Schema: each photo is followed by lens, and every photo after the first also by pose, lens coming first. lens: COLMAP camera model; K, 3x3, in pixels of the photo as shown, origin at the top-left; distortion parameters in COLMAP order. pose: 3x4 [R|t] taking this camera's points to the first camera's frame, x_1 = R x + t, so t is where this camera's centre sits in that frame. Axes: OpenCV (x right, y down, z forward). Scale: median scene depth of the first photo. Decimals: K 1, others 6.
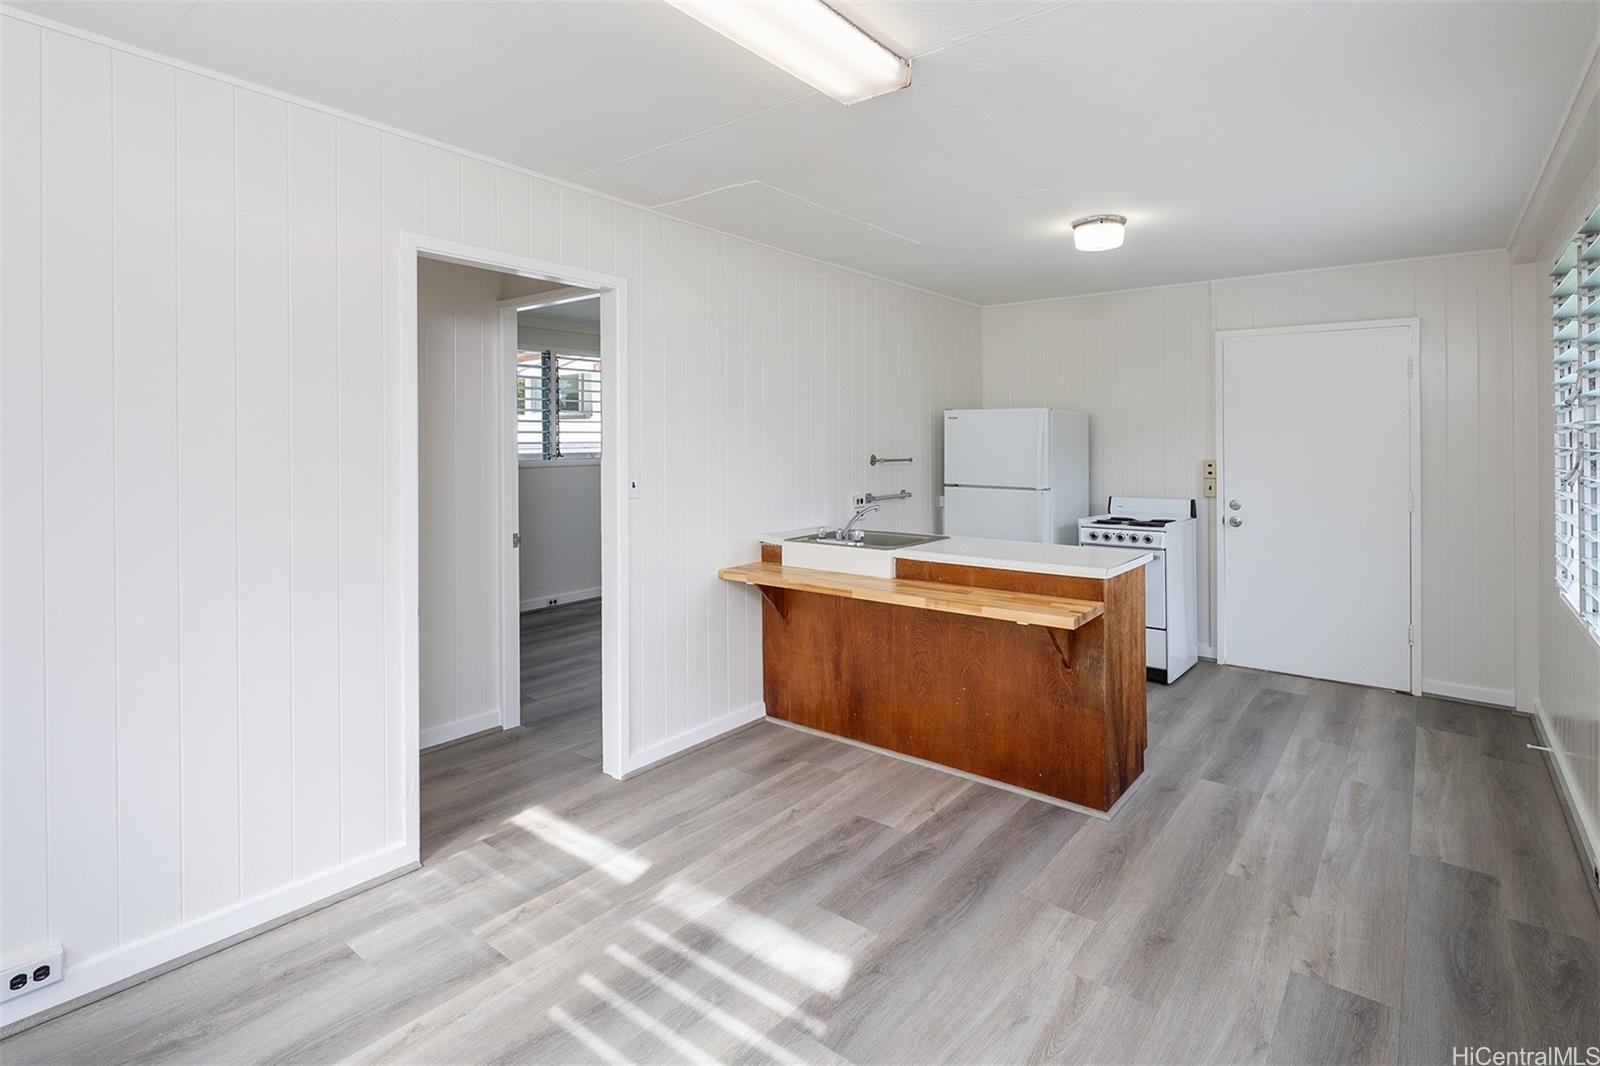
lens RADIAL K [[788.6, 0, 811.0], [0, 788.6, 438.6], [0, 0, 1]] dist [0.003072, 0.000422]
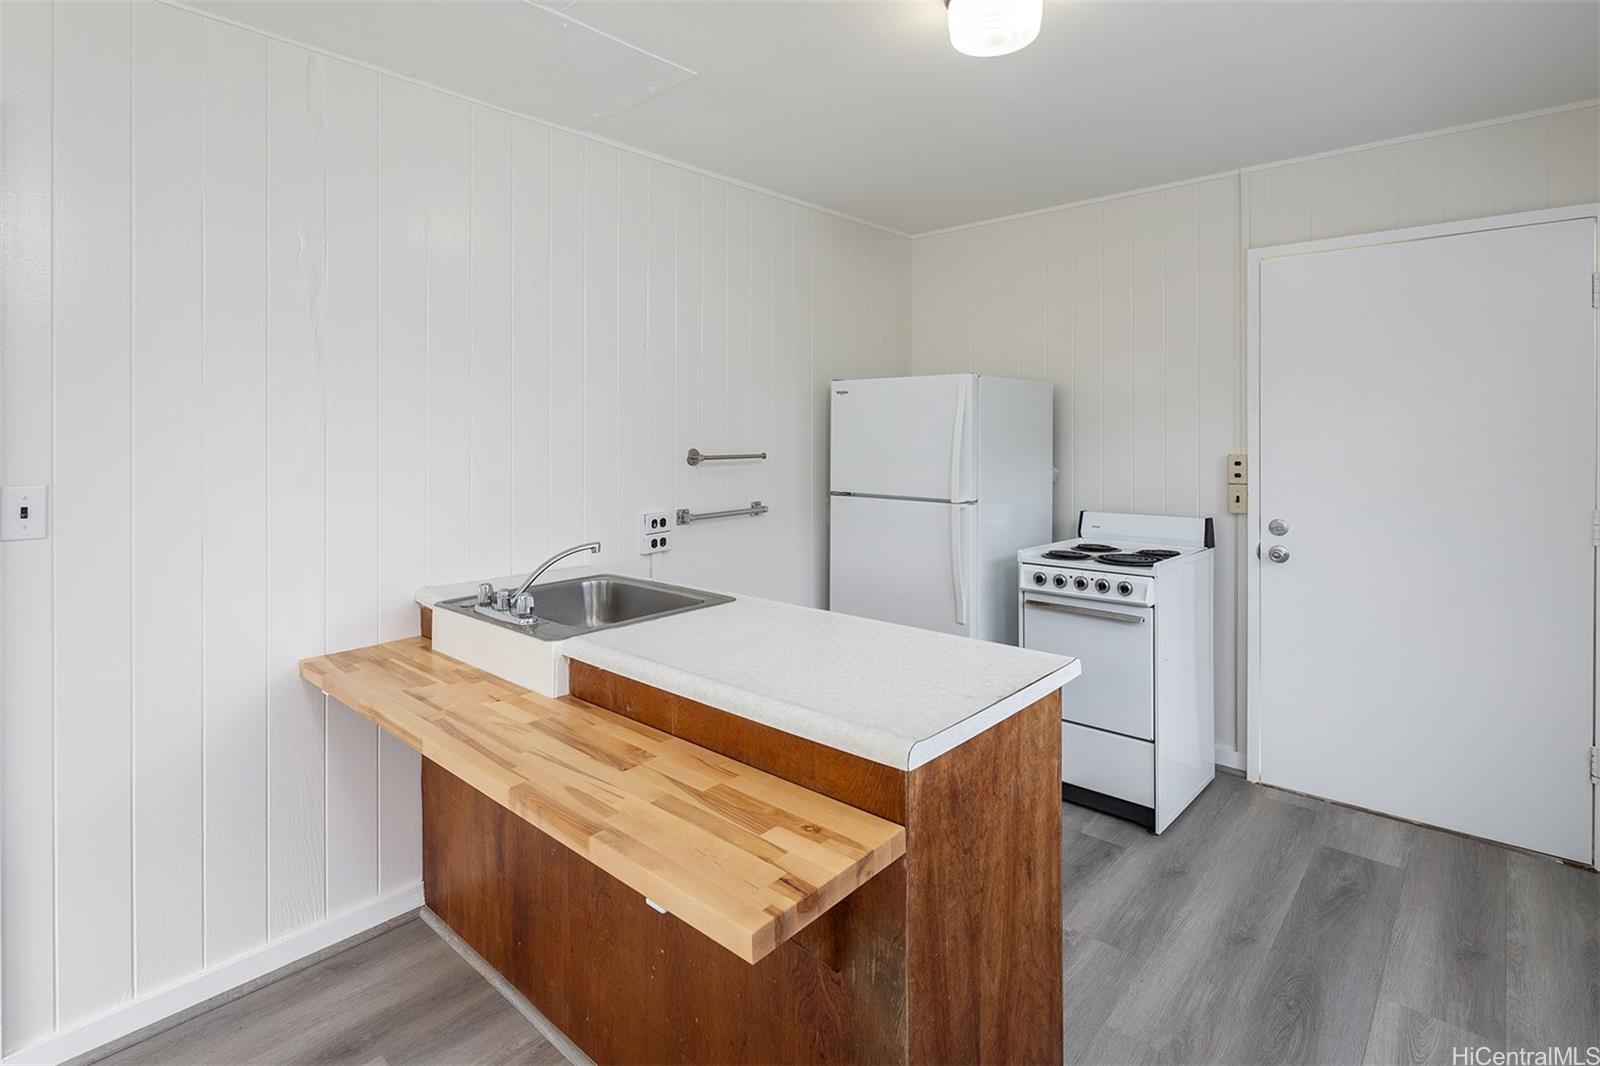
lens RADIAL K [[780.1, 0, 812.4], [0, 780.1, 447.0], [0, 0, 1]] dist [0.001439, -0.001939]
pose [[0.998226, -0.004408, -0.059378, 0.218641], [0.005678, 0.999758, 0.021249, 0.006515], [0.059270, -0.021548, 0.998009, 0.385484]]
